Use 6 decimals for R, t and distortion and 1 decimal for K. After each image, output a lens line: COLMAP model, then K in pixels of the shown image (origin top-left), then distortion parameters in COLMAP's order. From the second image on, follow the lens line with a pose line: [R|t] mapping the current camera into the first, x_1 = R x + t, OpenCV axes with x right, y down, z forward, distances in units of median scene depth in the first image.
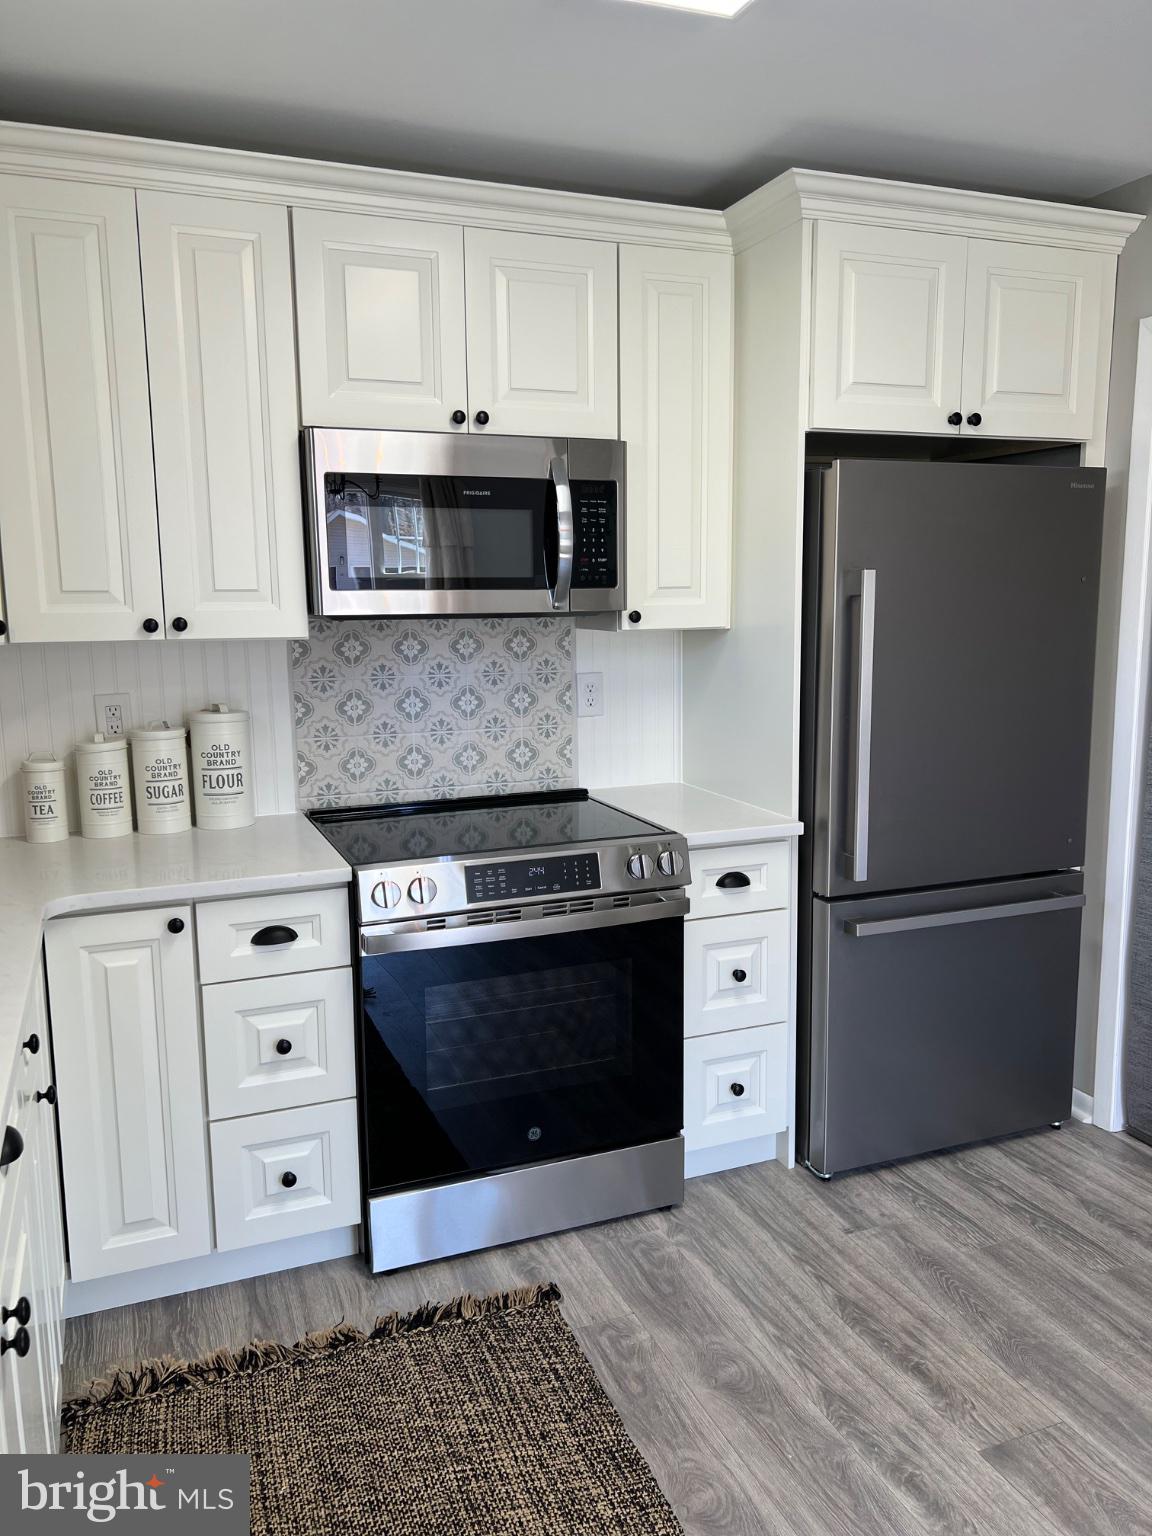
lens RADIAL K [[1137.2, 0, 583.2], [0, 1137.2, 764.3], [0, 0, 1]] dist [0.060708, -0.067092]
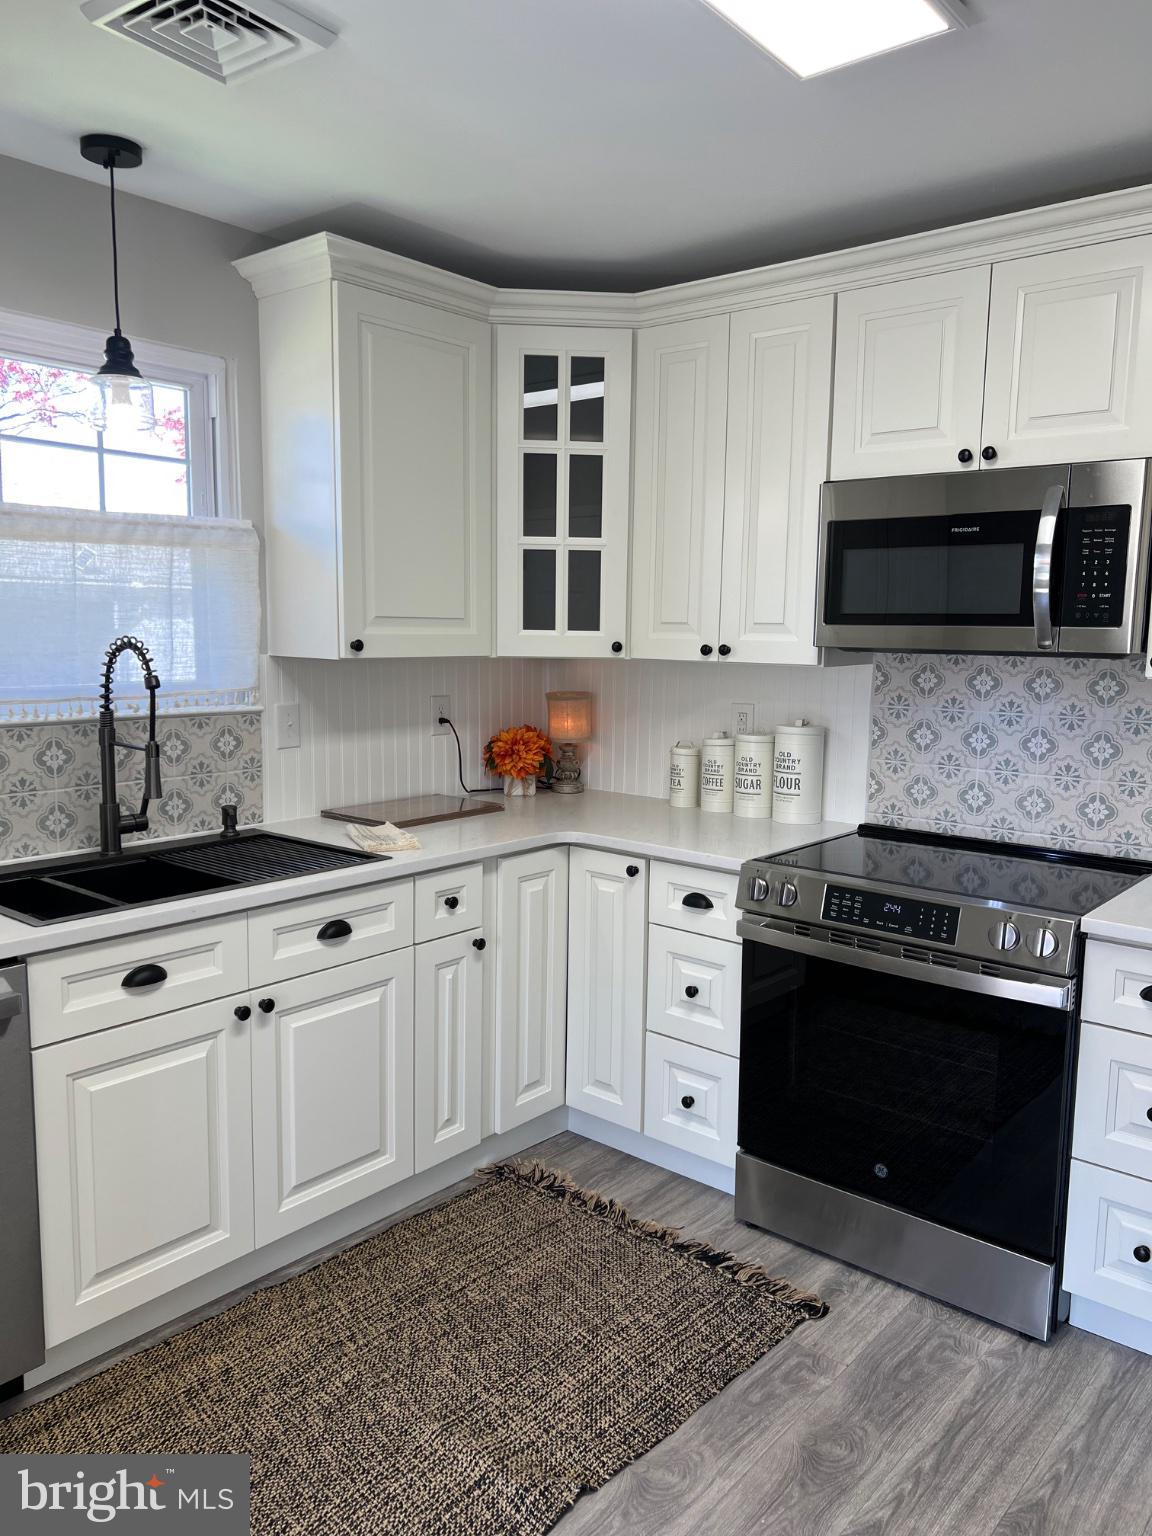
lens RADIAL K [[1137.2, 0, 583.2], [0, 1137.2, 764.3], [0, 0, 1]] dist [0.060708, -0.067092]
pose [[0.478737, 0.125426, -0.868953, 0.622326], [-0.150795, 0.986782, 0.059355, -0.043495], [0.864911, 0.102618, 0.491323, 0.236129]]
